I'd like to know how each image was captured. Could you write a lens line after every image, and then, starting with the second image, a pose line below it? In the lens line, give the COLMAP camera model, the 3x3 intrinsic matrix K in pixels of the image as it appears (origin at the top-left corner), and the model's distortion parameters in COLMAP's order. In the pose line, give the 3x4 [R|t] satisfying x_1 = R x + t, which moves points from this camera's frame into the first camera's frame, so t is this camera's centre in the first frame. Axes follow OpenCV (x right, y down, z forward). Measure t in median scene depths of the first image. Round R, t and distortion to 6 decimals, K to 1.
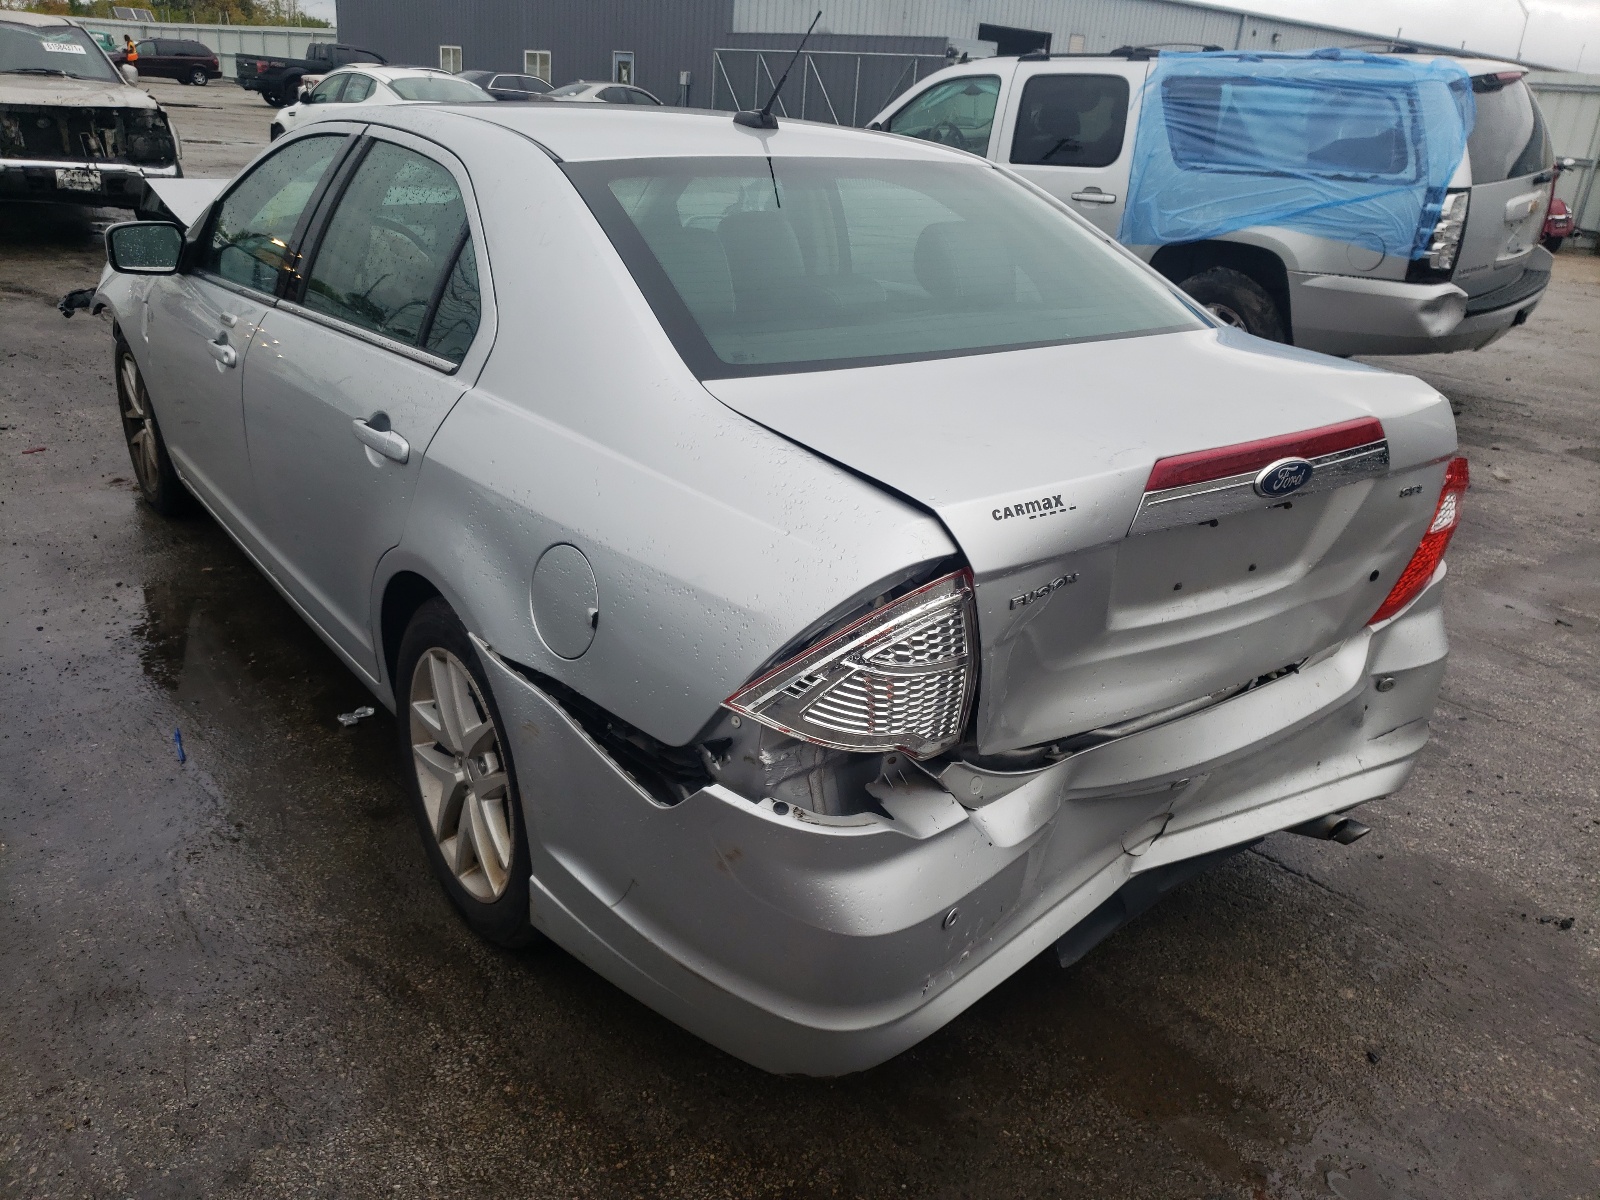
lens RADIAL K [[1225.3, 0, 789.2], [0, 1225.3, 597.6], [0, 0, 1]] dist [0.032497, 0.004244]
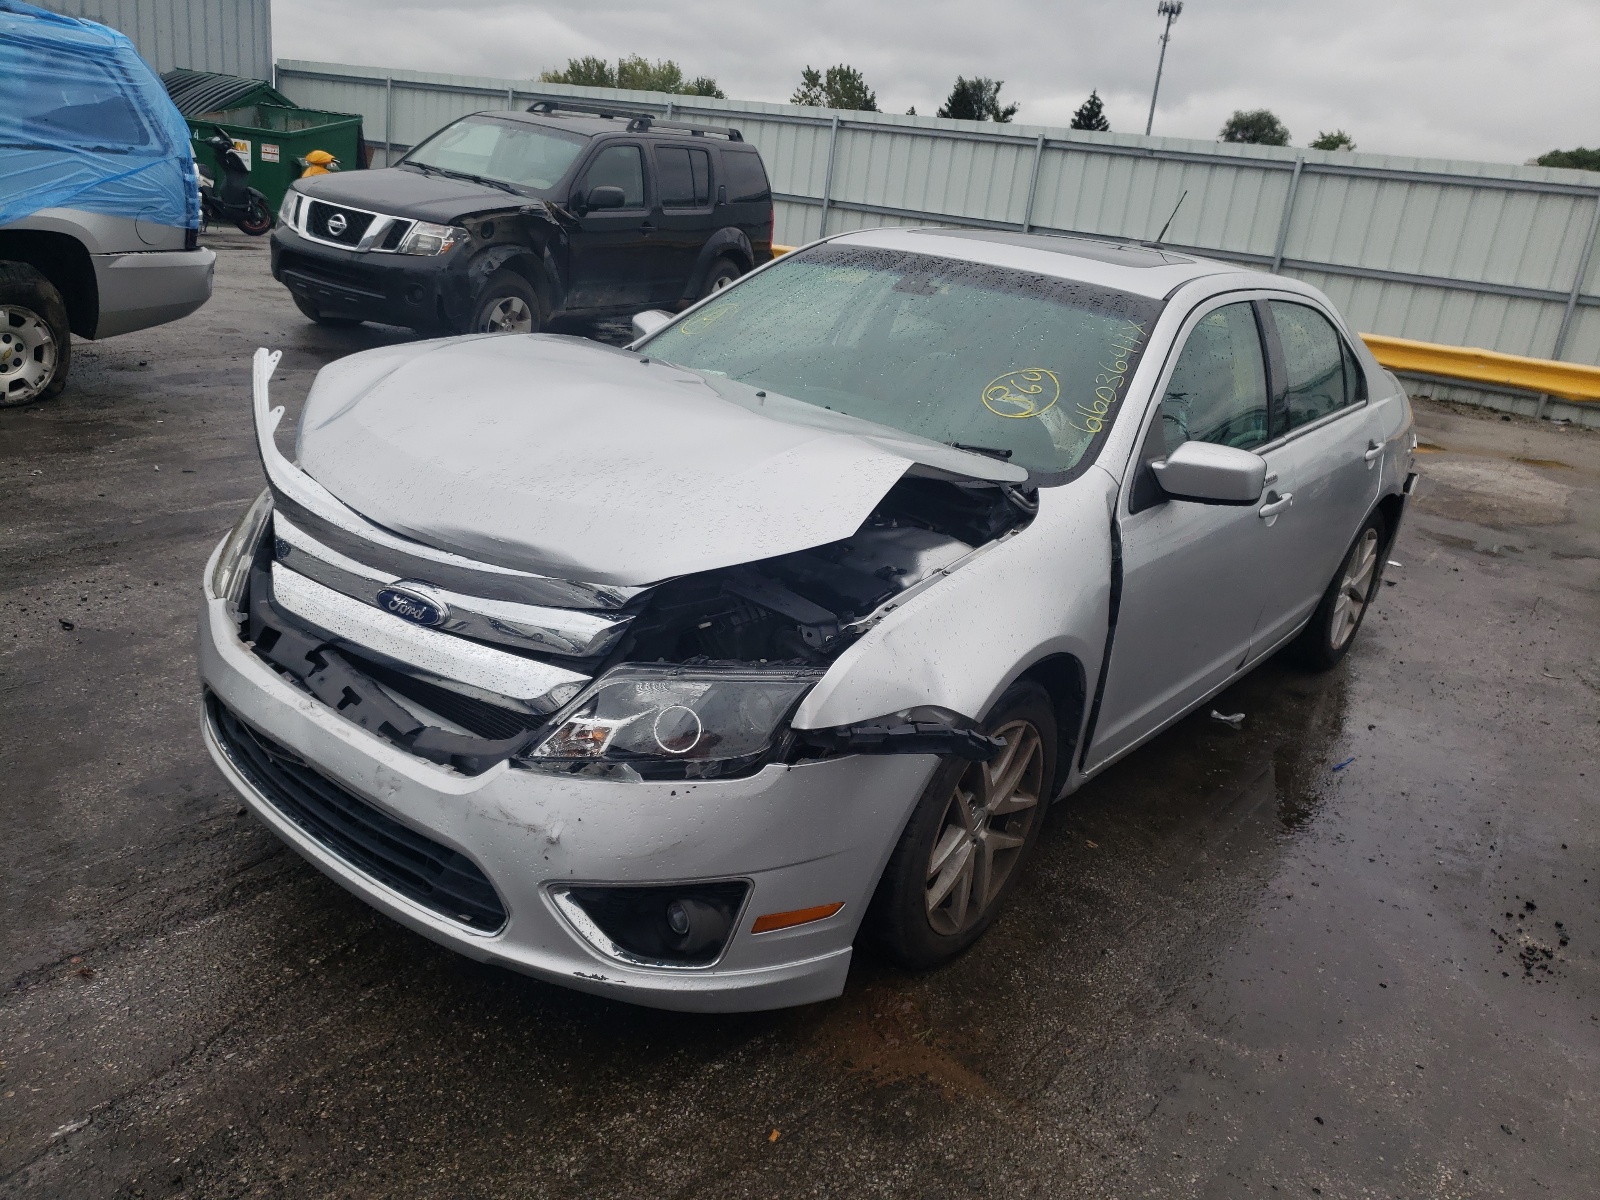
lens RADIAL K [[1225.2, 0, 800.0], [0, 1225.2, 600.0], [0, 0, 1]] dist [0.032859, -0.002050]
pose [[-0.231458, -0.411399, 0.881577, -0.649497], [0.237767, 0.854781, 0.461321, -0.356705], [-0.943342, 0.316386, -0.100029, 0.703347]]
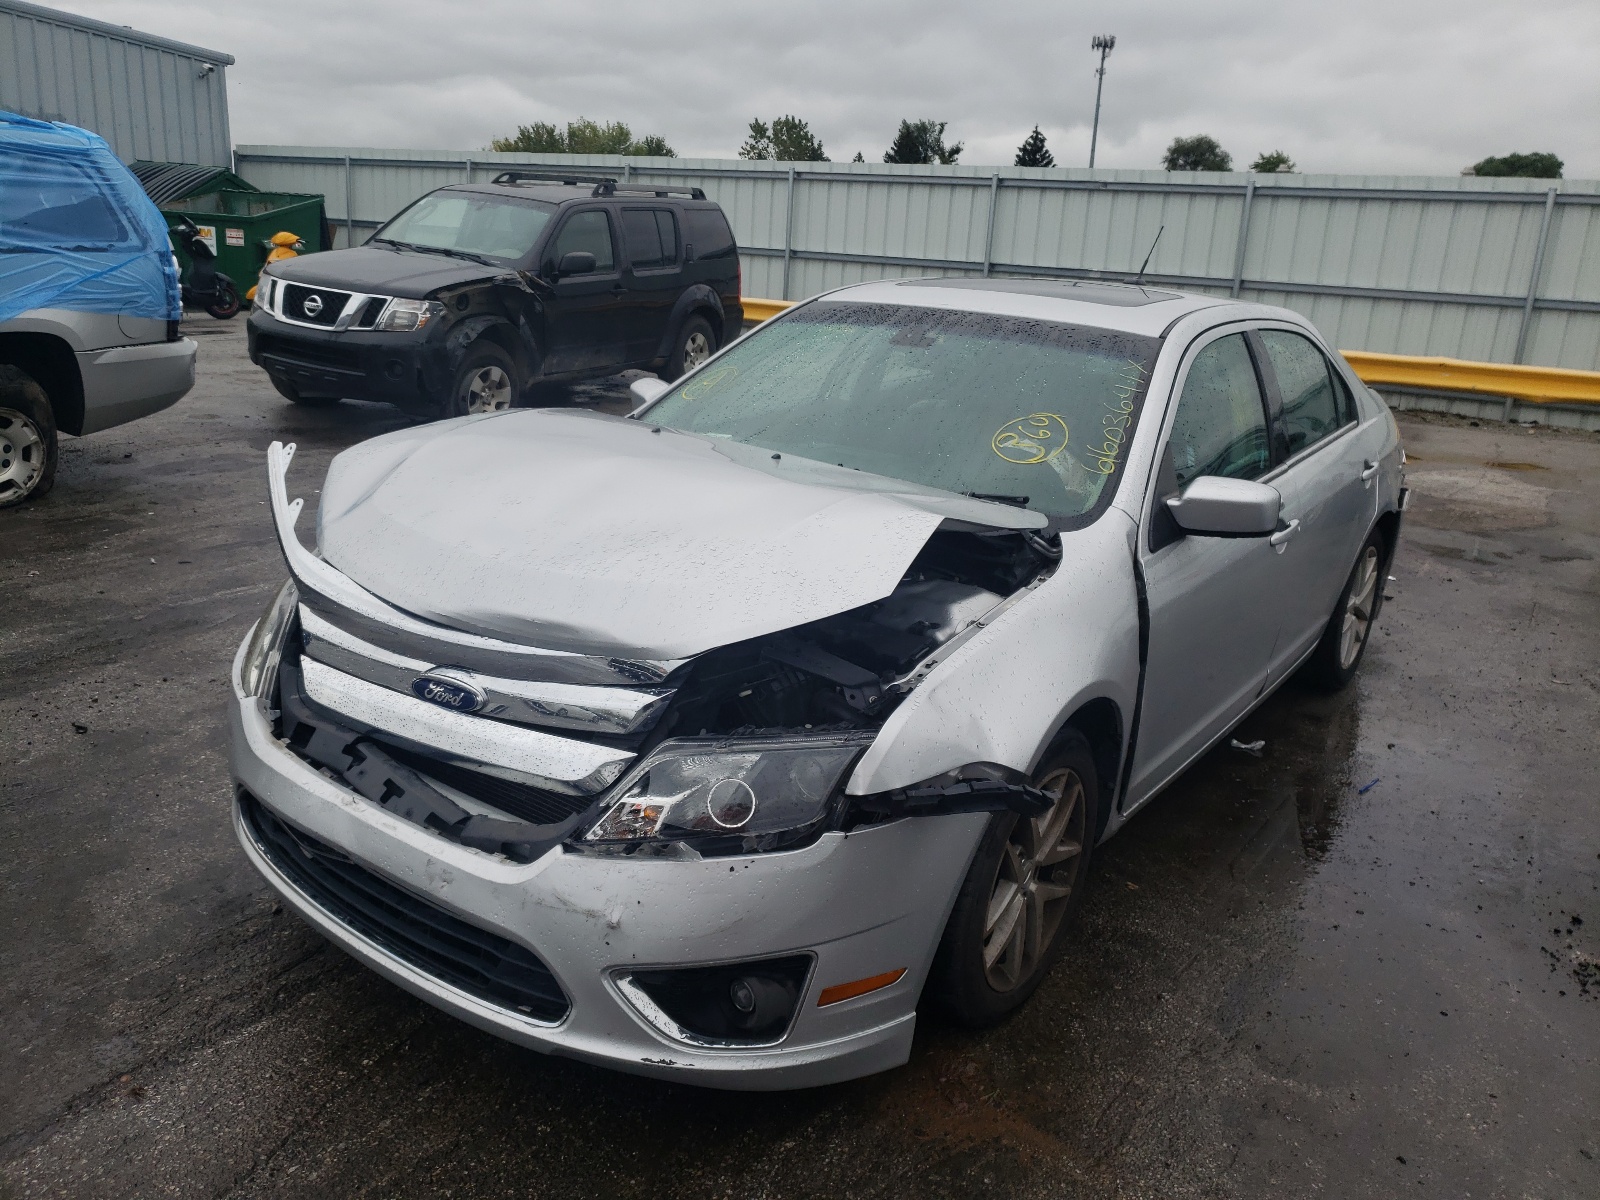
lens RADIAL K [[1225.3, 0, 789.2], [0, 1225.3, 597.6], [0, 0, 1]] dist [0.032497, 0.004244]
pose [[-0.264419, -0.362467, 0.893700, -0.641589], [0.286993, 0.855126, 0.431735, -0.366366], [-0.920716, 0.370644, -0.122086, 0.718143]]
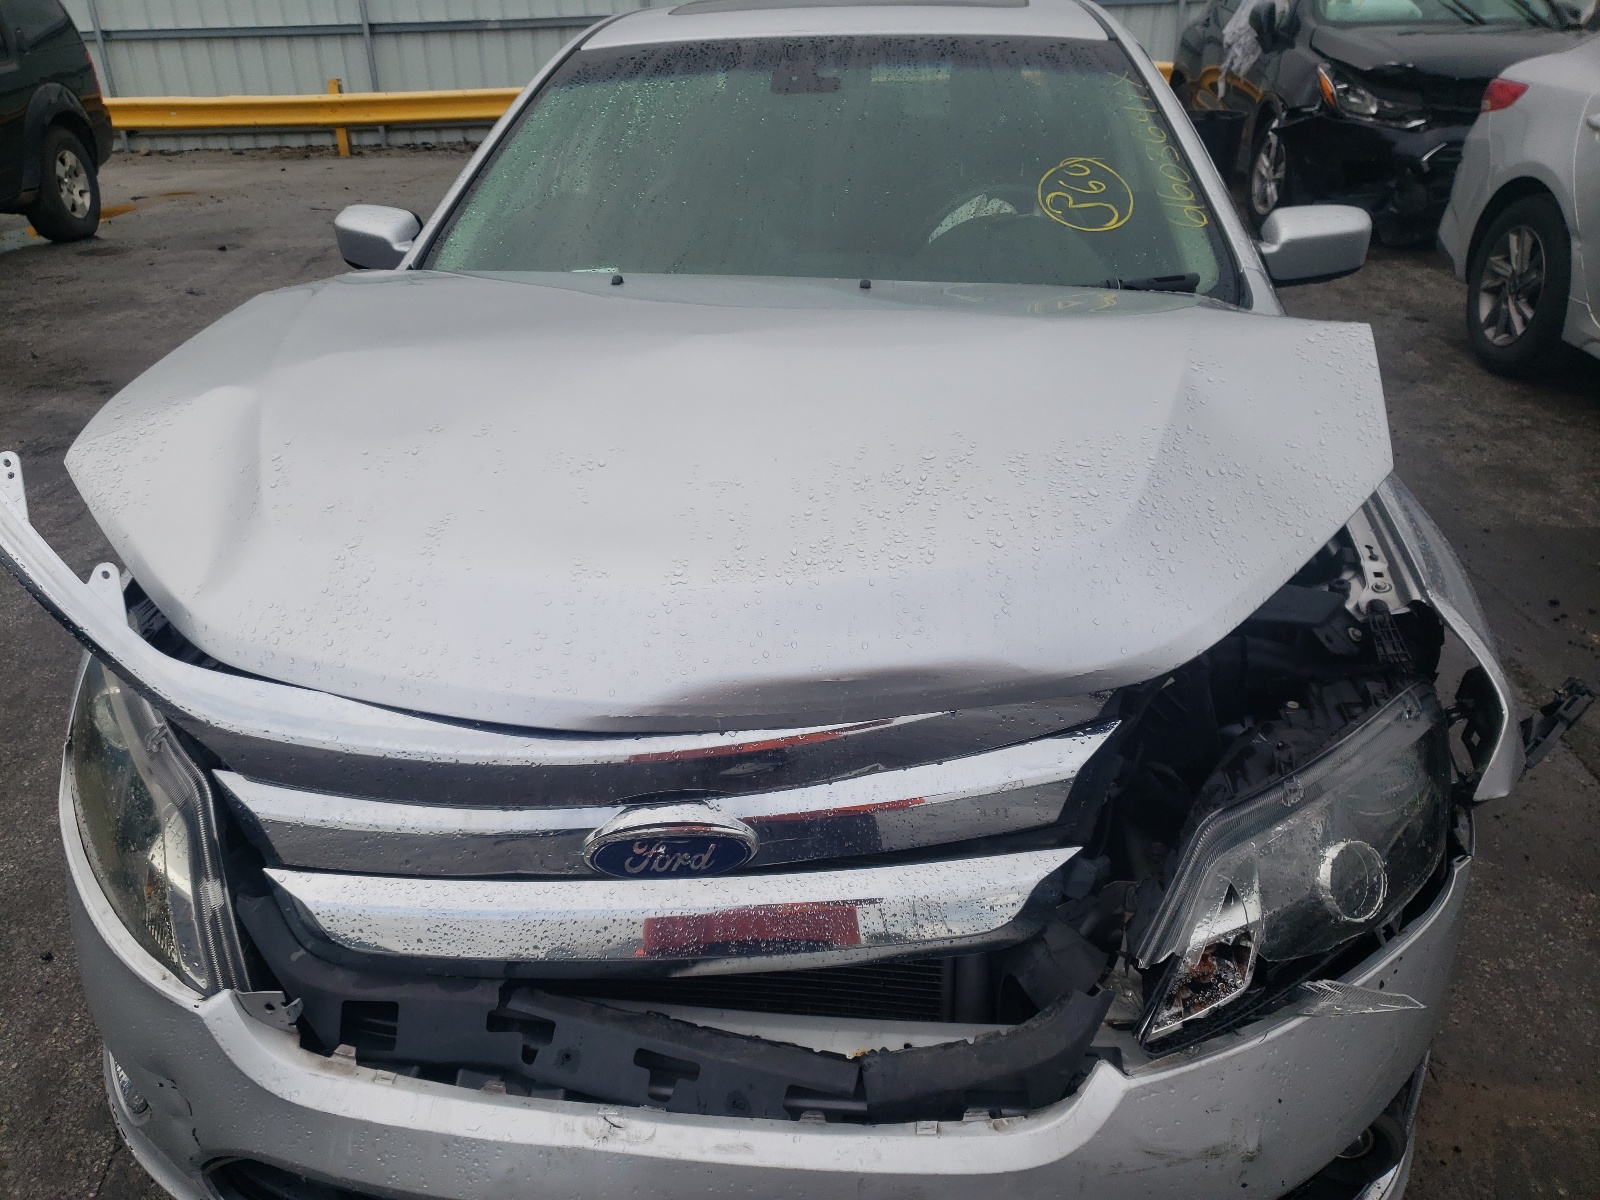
lens RADIAL K [[1225.3, 0, 789.2], [0, 1225.3, 597.6], [0, 0, 1]] dist [0.032497, 0.004244]
pose [[-0.705273, -0.358996, 0.611320, -0.404123], [0.244272, 0.686445, 0.684926, -0.368537], [-0.665523, 0.632388, -0.396439, 0.821422]]
